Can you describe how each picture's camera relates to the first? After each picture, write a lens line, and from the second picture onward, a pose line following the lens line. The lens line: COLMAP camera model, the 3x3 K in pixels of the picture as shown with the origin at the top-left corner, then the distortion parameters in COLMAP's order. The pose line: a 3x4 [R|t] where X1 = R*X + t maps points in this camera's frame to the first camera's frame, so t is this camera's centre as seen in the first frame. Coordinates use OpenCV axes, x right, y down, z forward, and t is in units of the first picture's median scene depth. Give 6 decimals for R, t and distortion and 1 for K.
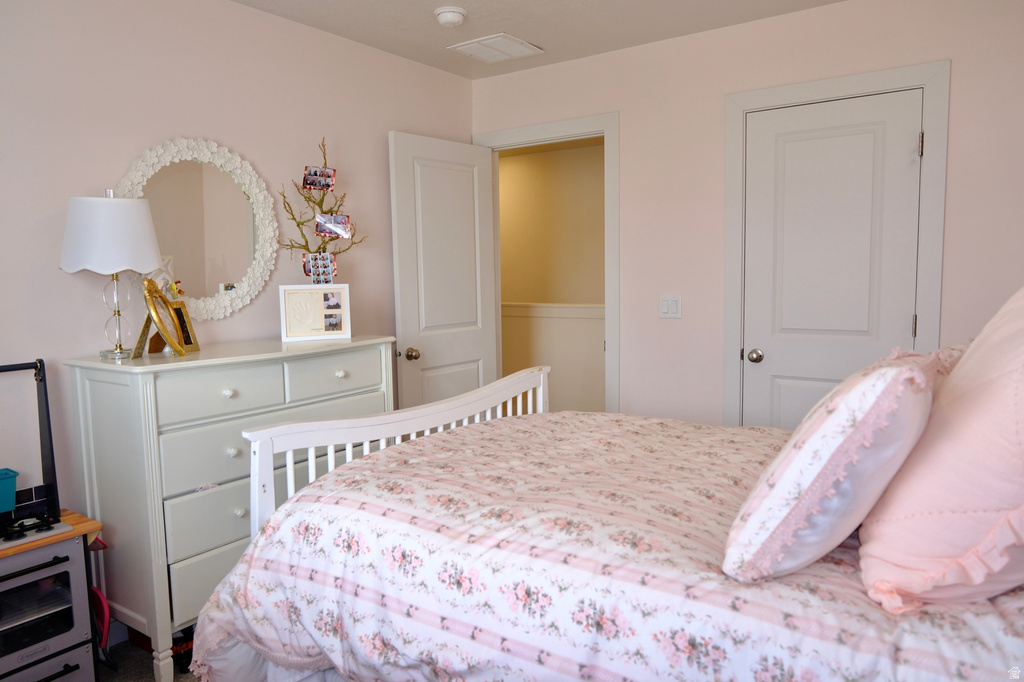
lens RADIAL K [[685.5, 0, 512.0], [0, 685.5, 341.0], [0, 0, 1]] dist [-0.000226, 0.000403]
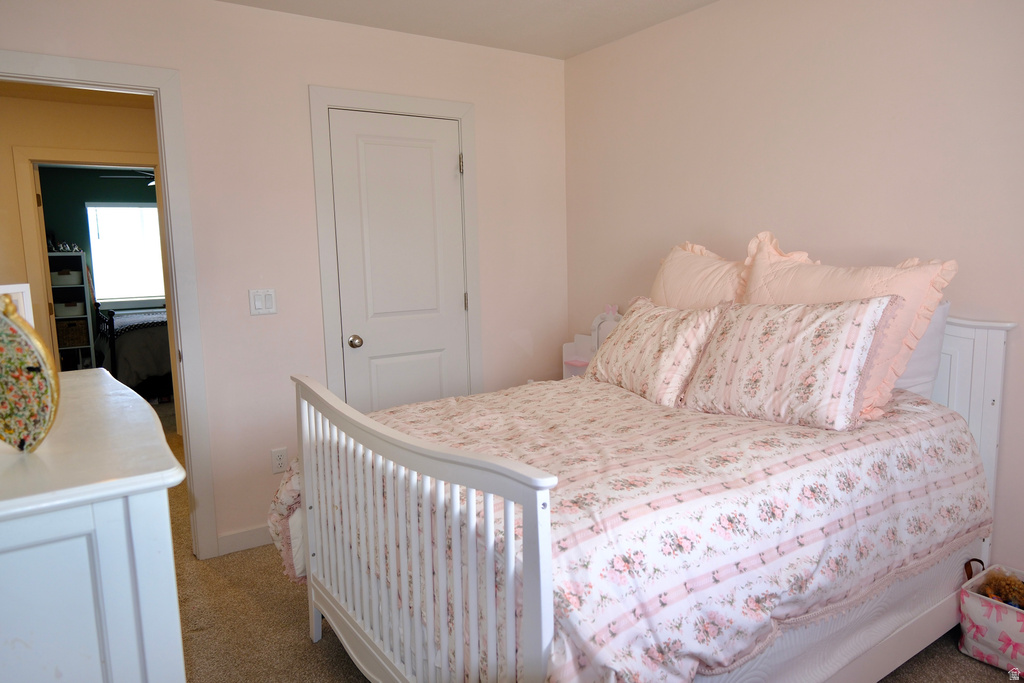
lens RADIAL K [[703.7, 0, 512.9], [0, 703.7, 324.7], [0, 0, 1]] dist [-0.093317, 0.000473]
pose [[0.353125, -0.067931, 0.933107, -1.076925], [0.103016, 0.994119, 0.033387, -0.036020], [-0.929887, 0.084335, 0.358046, 0.815668]]
